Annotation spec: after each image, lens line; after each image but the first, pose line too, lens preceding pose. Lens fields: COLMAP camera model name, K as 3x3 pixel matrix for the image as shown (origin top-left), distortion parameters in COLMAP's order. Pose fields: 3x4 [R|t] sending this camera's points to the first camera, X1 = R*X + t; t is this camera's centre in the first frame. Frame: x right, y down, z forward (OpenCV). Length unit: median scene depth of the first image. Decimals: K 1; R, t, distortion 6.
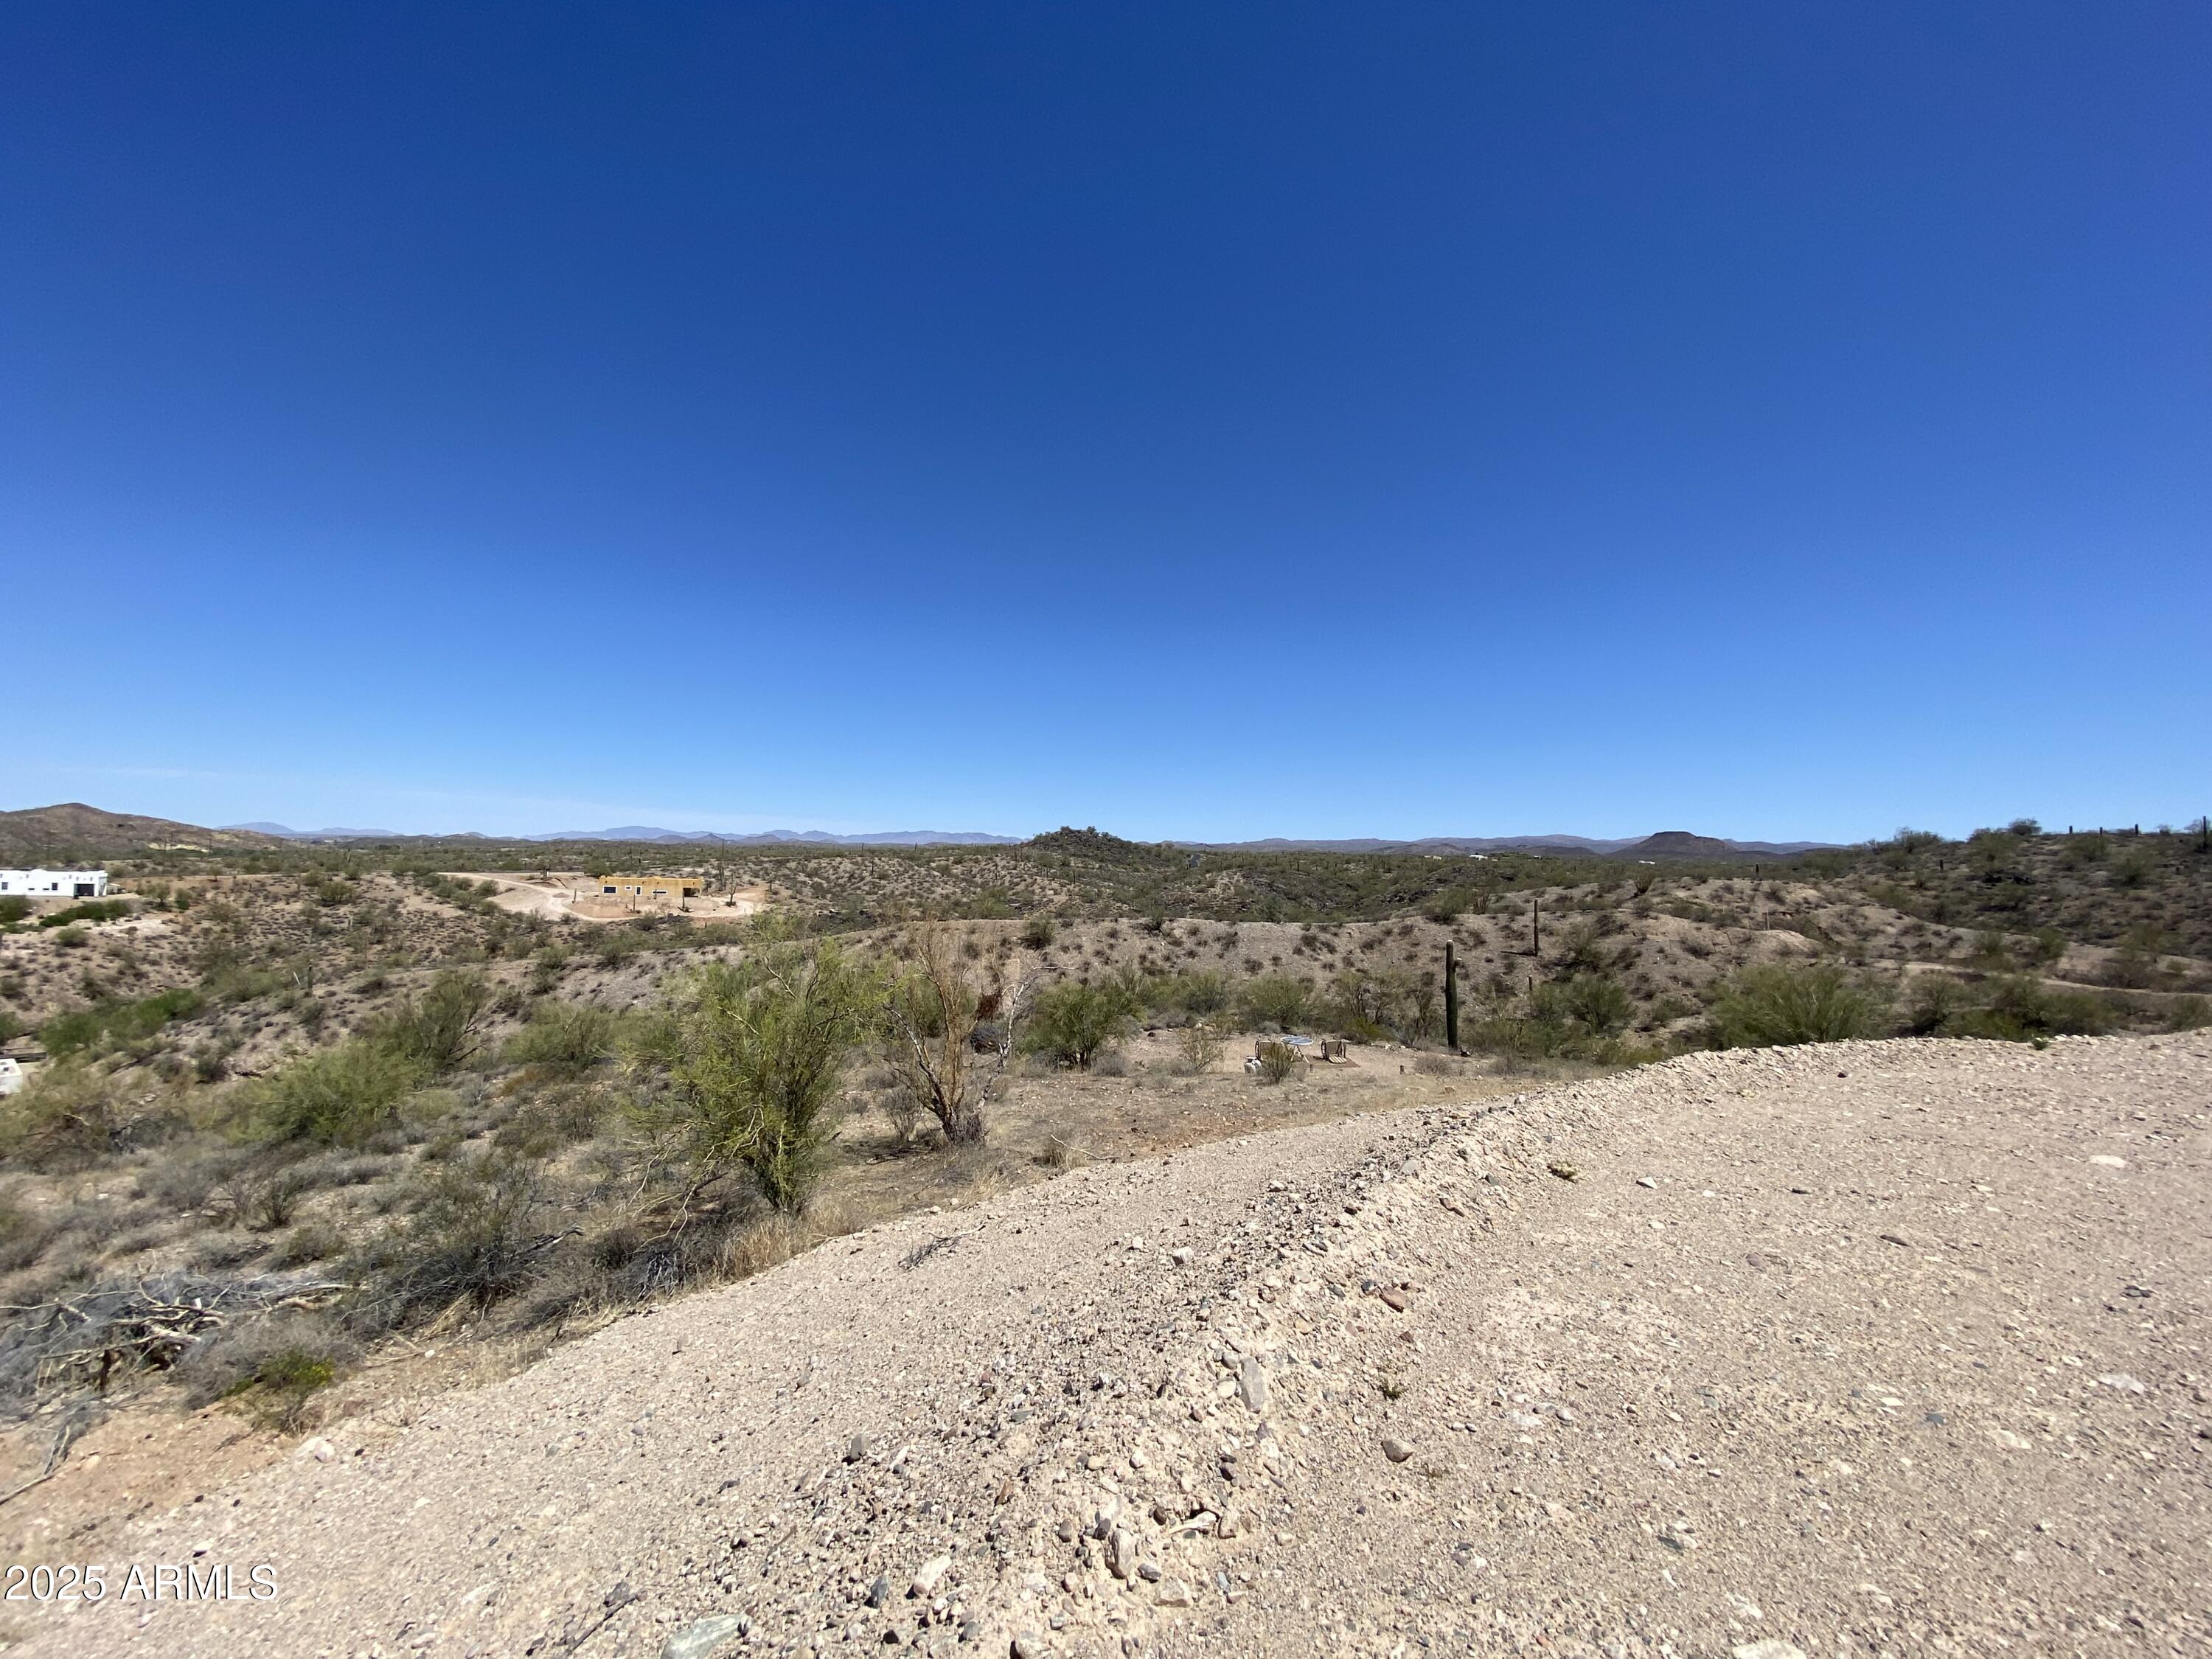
lens RADIAL K [[882.8, 0, 1106.0], [0, 882.8, 829.5], [0, 0, 1]] dist [0.049837, -0.040919]
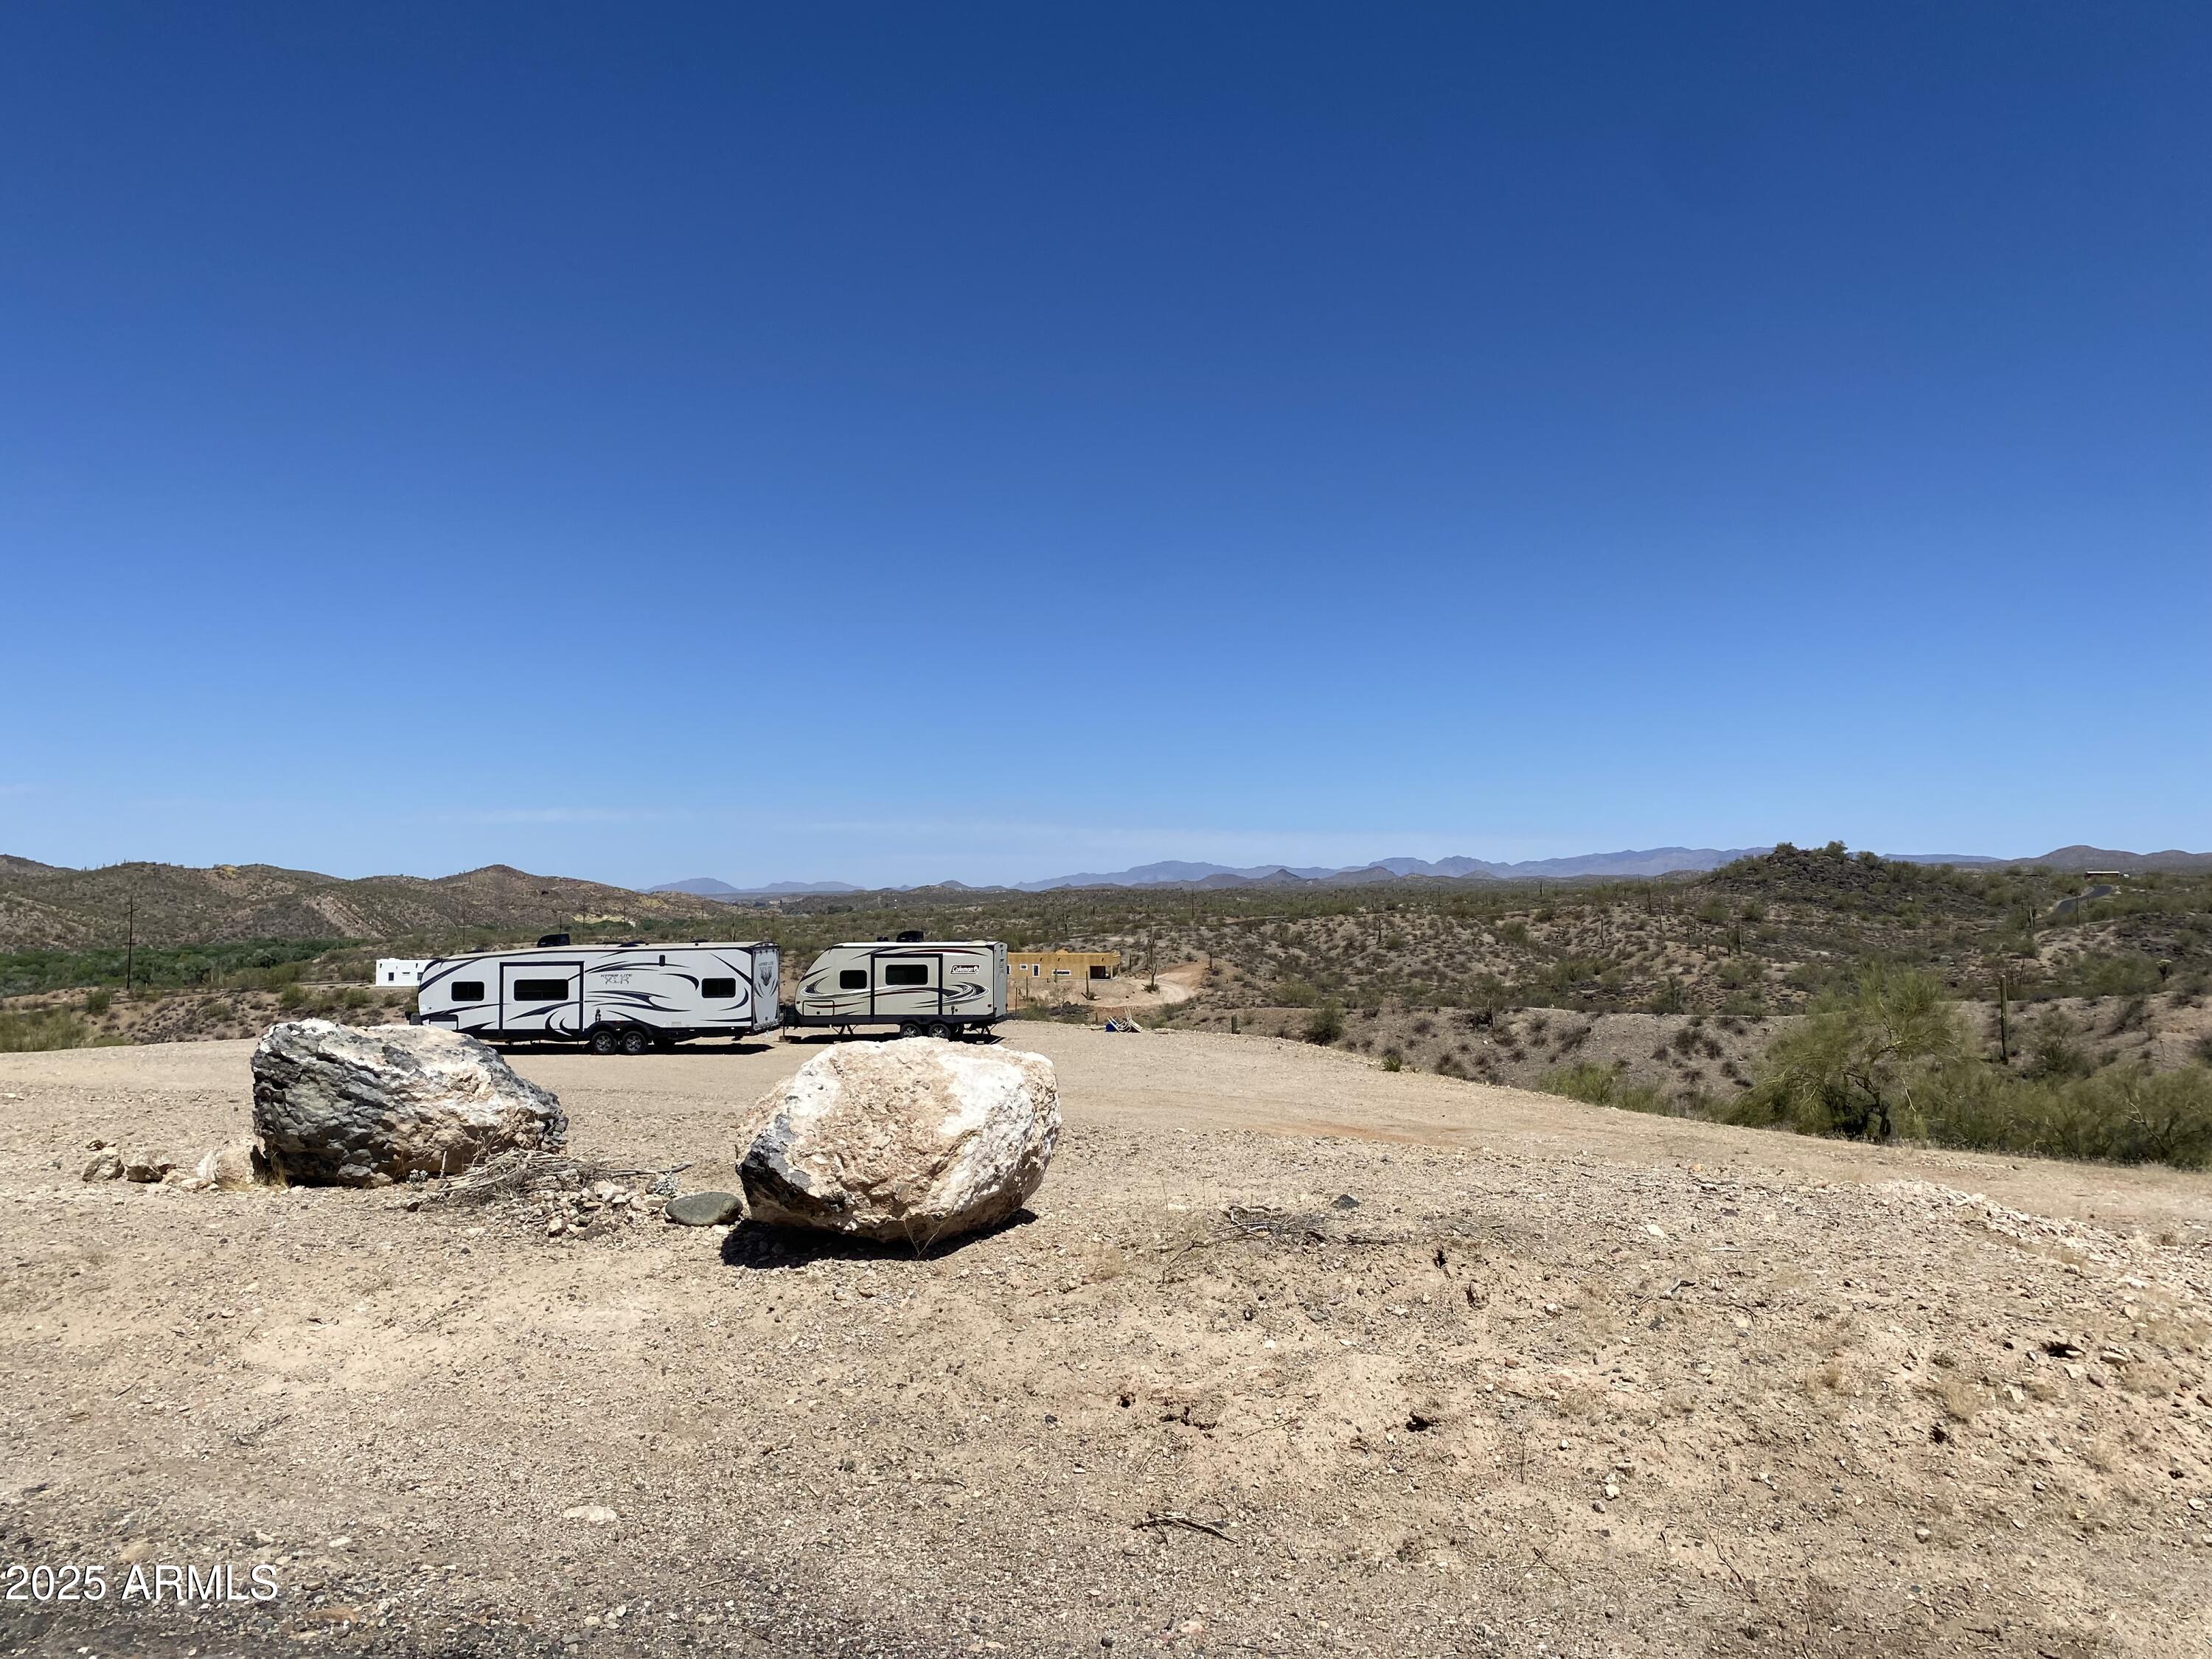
lens RADIAL K [[1670.6, 0, 1107.4], [0, 1670.6, 817.7], [0, 0, 1]] dist [0.136802, -0.275303]
pose [[0.865334, -0.054202, -0.498256, 0.470253], [0.044725, 0.998520, -0.030949, -0.025494], [0.499196, 0.004497, 0.866478, -0.347375]]
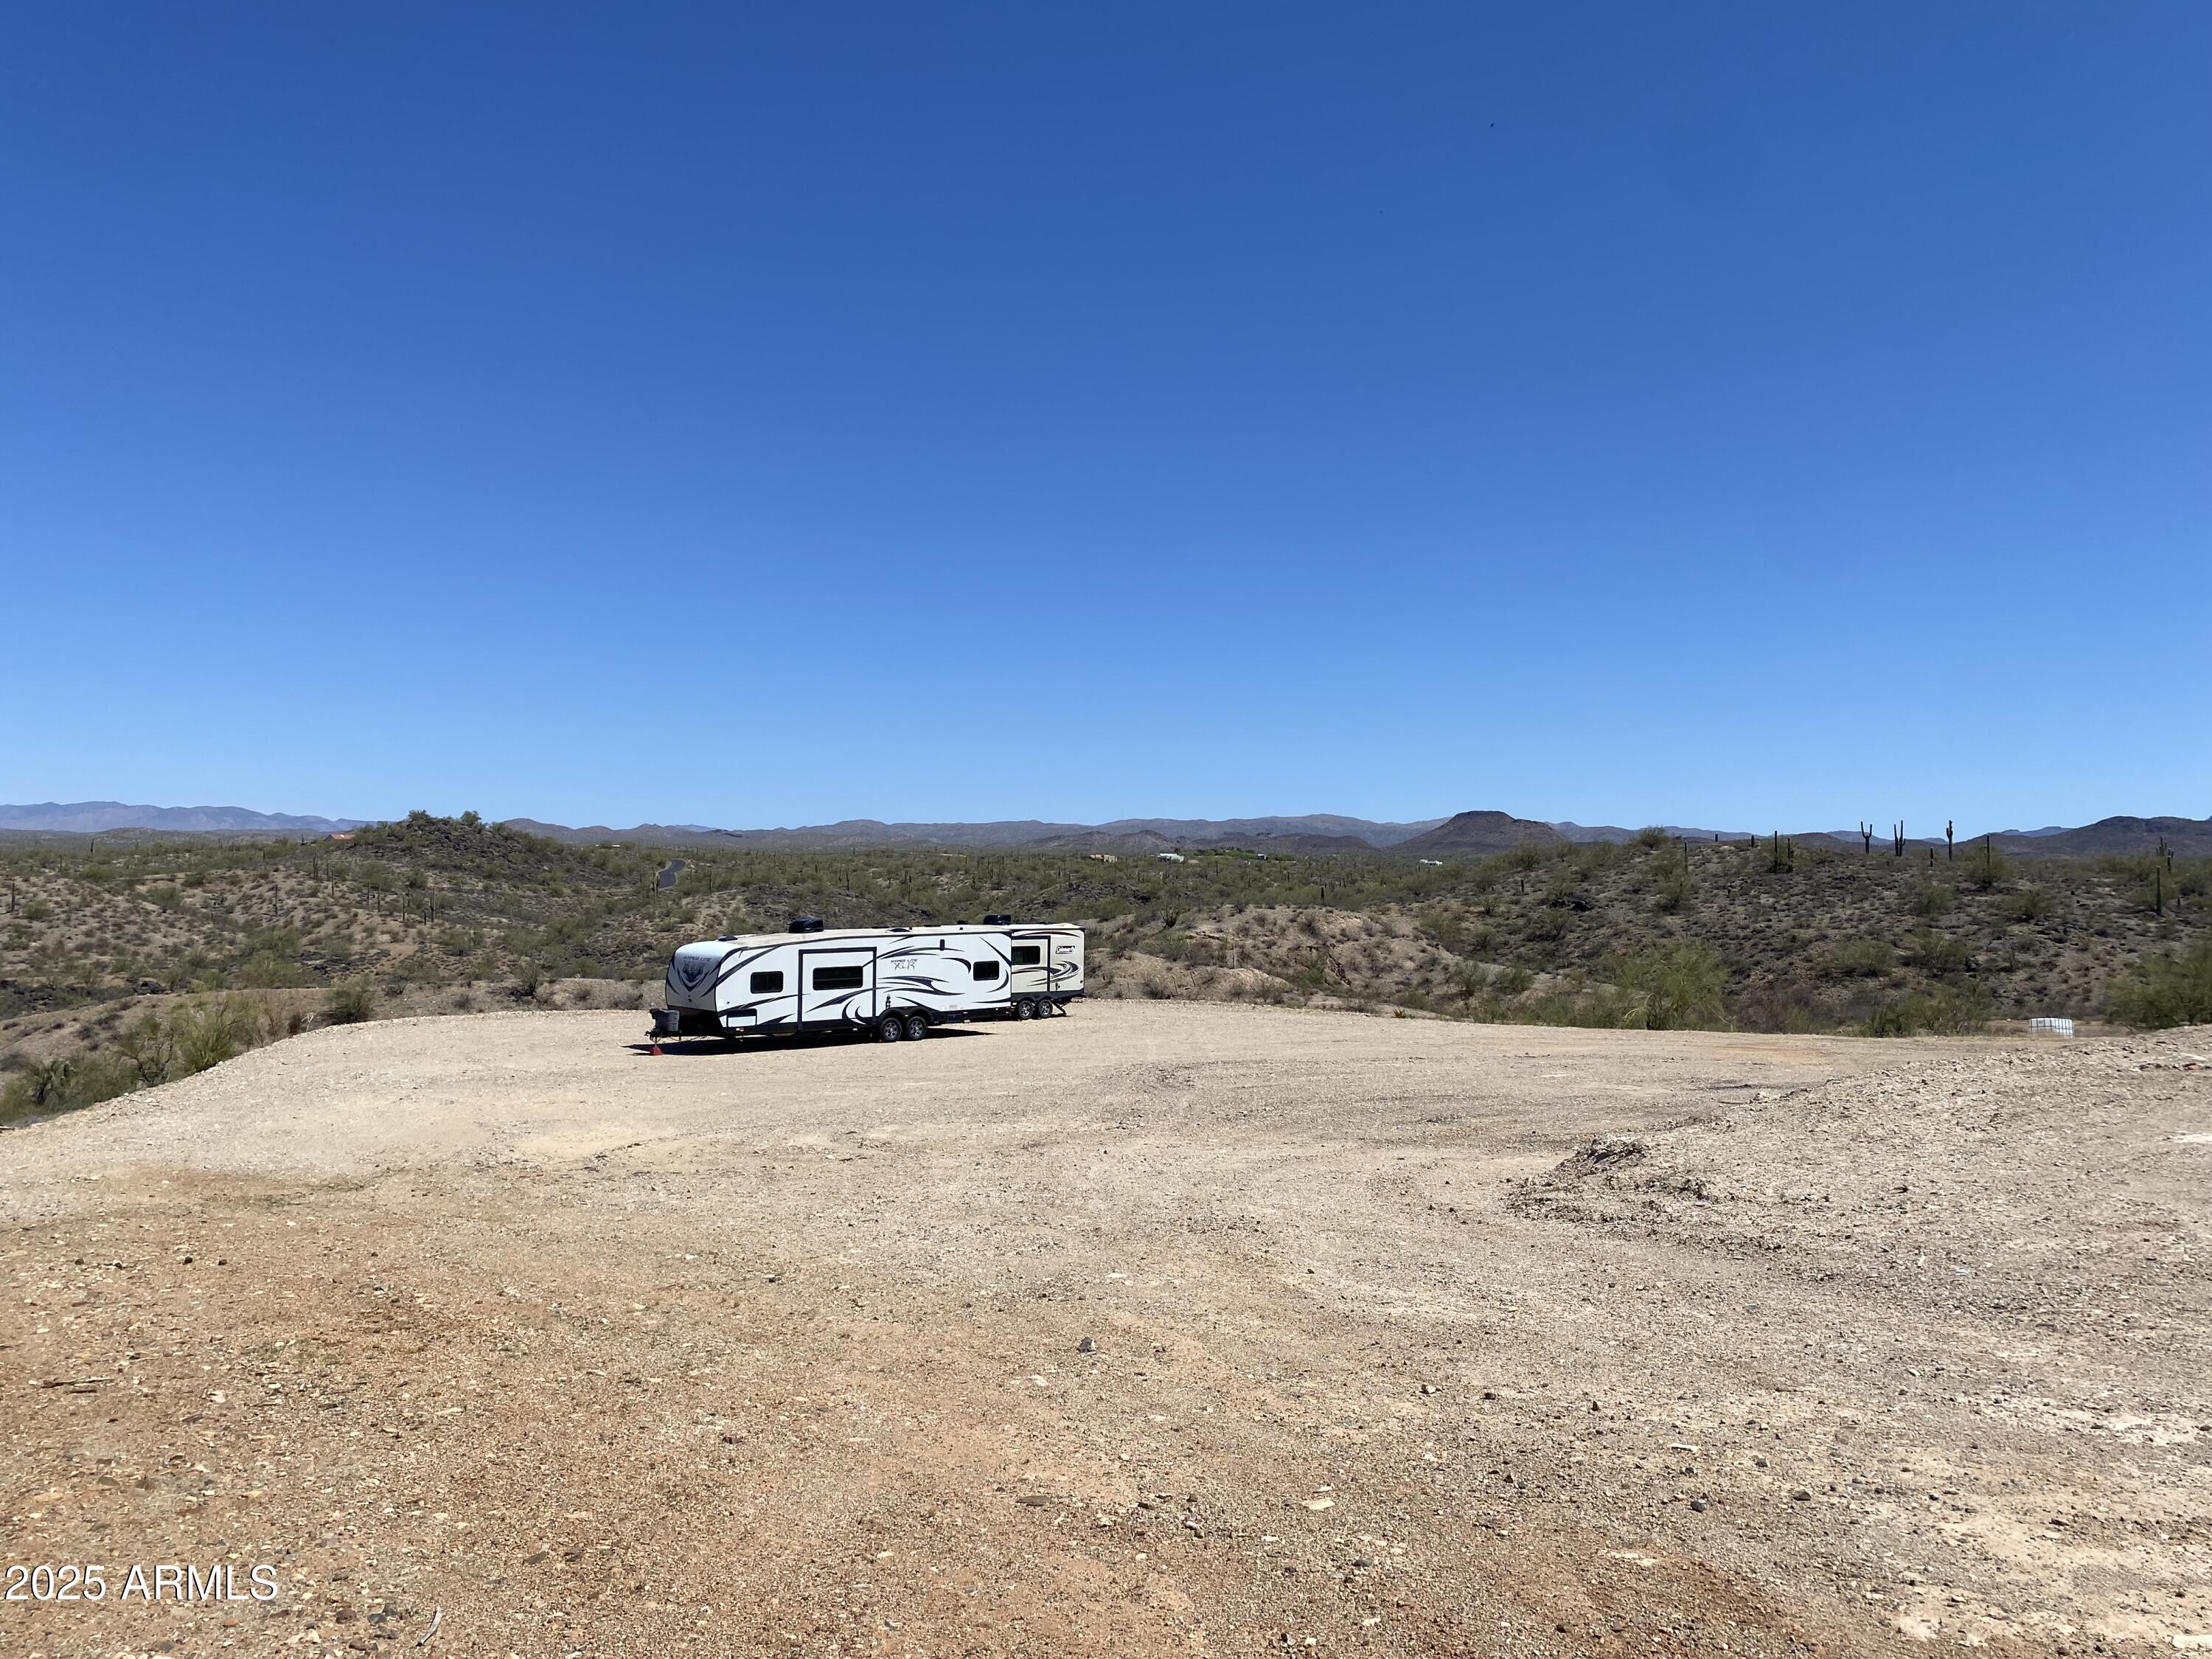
lens RADIAL K [[1685.2, 0, 1145.0], [0, 1685.2, 800.5], [0, 0, 1]] dist [-0.013306, 0.001637]
pose [[0.937279, 0.004782, 0.348547, 0.047905], [-0.004407, 0.999989, -0.001870, -0.044083], [-0.348552, 0.000216, 0.937290, -0.453726]]
